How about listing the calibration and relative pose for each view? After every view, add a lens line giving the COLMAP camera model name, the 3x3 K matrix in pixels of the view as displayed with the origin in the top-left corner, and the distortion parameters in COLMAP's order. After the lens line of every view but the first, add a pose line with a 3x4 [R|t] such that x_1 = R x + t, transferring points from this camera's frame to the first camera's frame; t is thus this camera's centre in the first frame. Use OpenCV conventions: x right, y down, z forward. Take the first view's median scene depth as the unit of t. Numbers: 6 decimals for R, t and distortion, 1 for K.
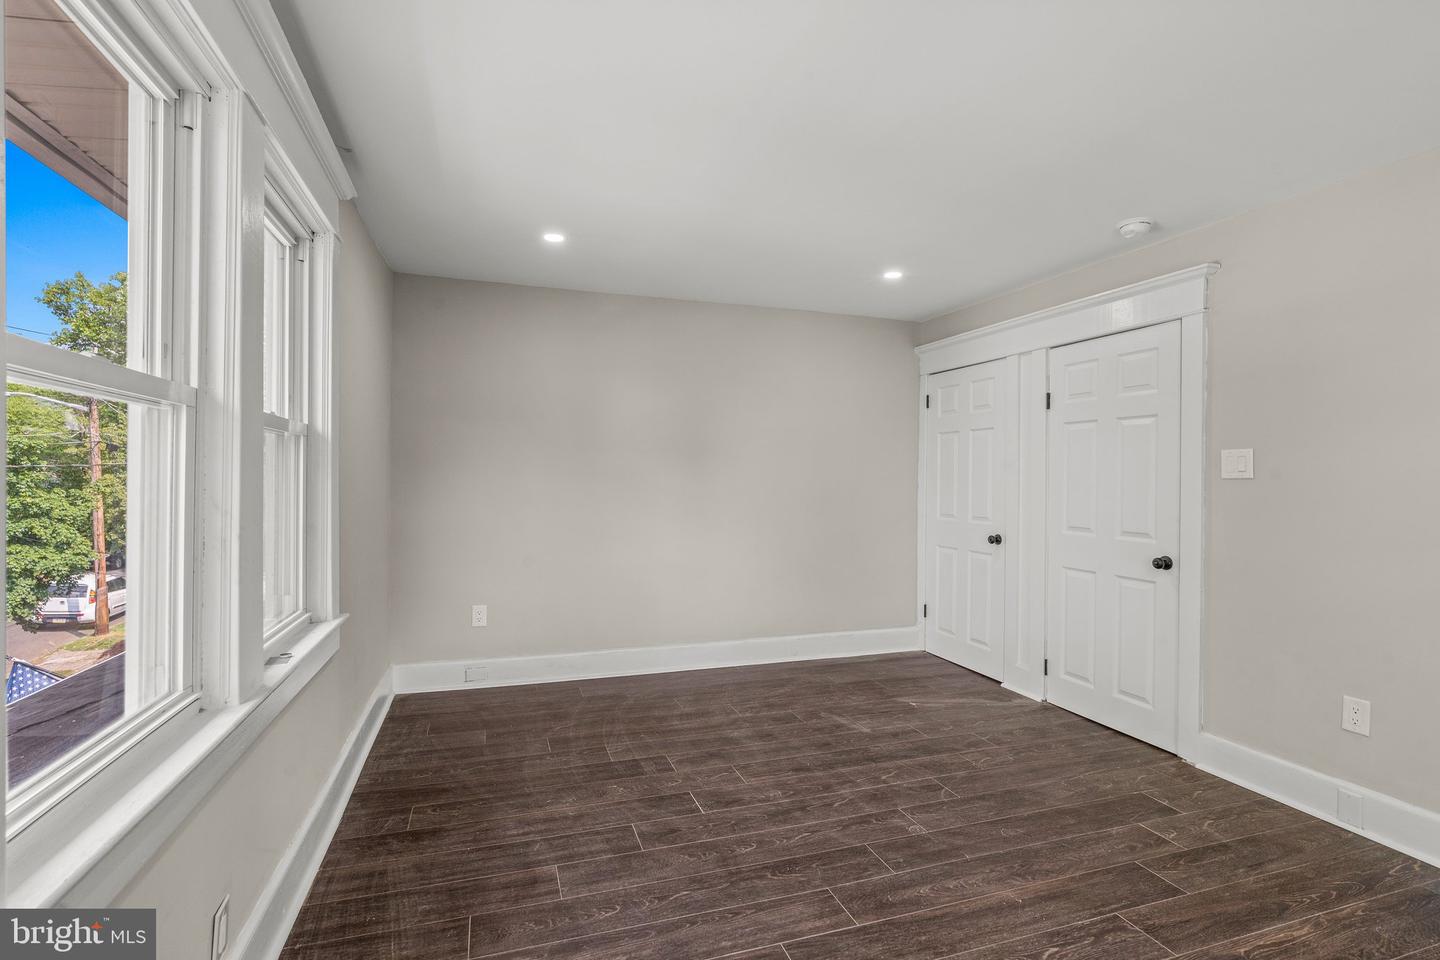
lens RADIAL K [[667.9, 0, 721.0], [0, 667.9, 468.2], [0, 0, 1]] dist [-0.001311, 0.000096]
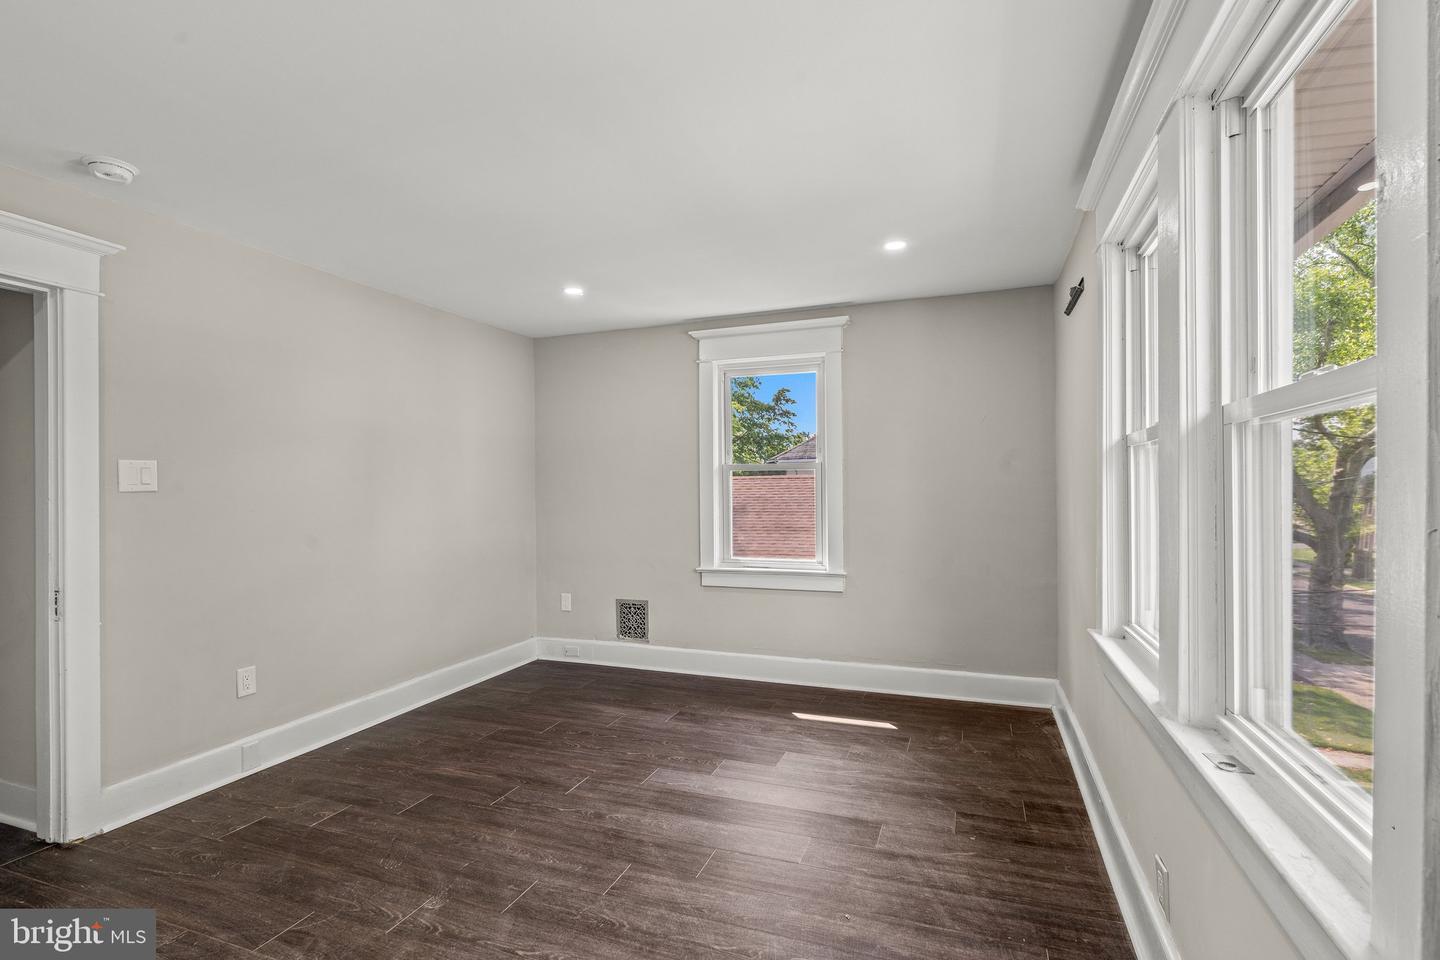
lens RADIAL K [[682.2, 0, 724.5], [0, 682.2, 480.4], [0, 0, 1]] dist [-0.004717, 0.000169]
pose [[-0.773463, 0.005006, 0.633822, -0.542852], [-0.006608, 0.999851, -0.015961, 0.011771], [-0.633808, -0.016533, -0.773314, 1.431707]]
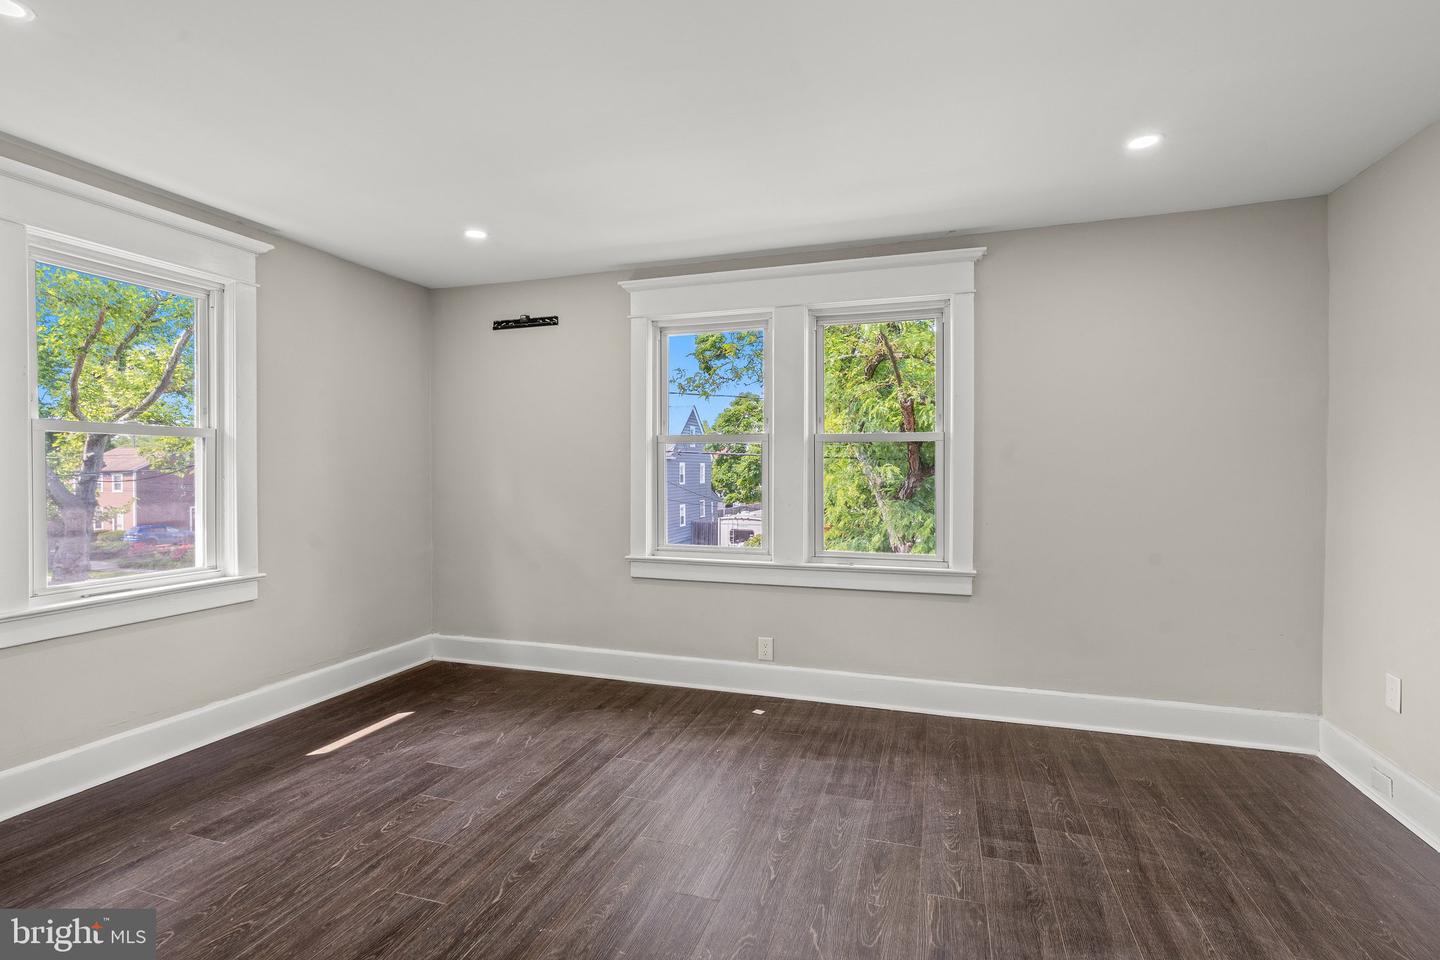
lens RADIAL K [[682.2, 0, 724.5], [0, 682.2, 480.4], [0, 0, 1]] dist [-0.004717, 0.000169]
pose [[-0.590134, 0.004410, -0.807293, 0.860827], [0.003572, 0.999990, 0.002851, 0.025899], [0.807298, -0.001201, -0.590143, 1.437888]]
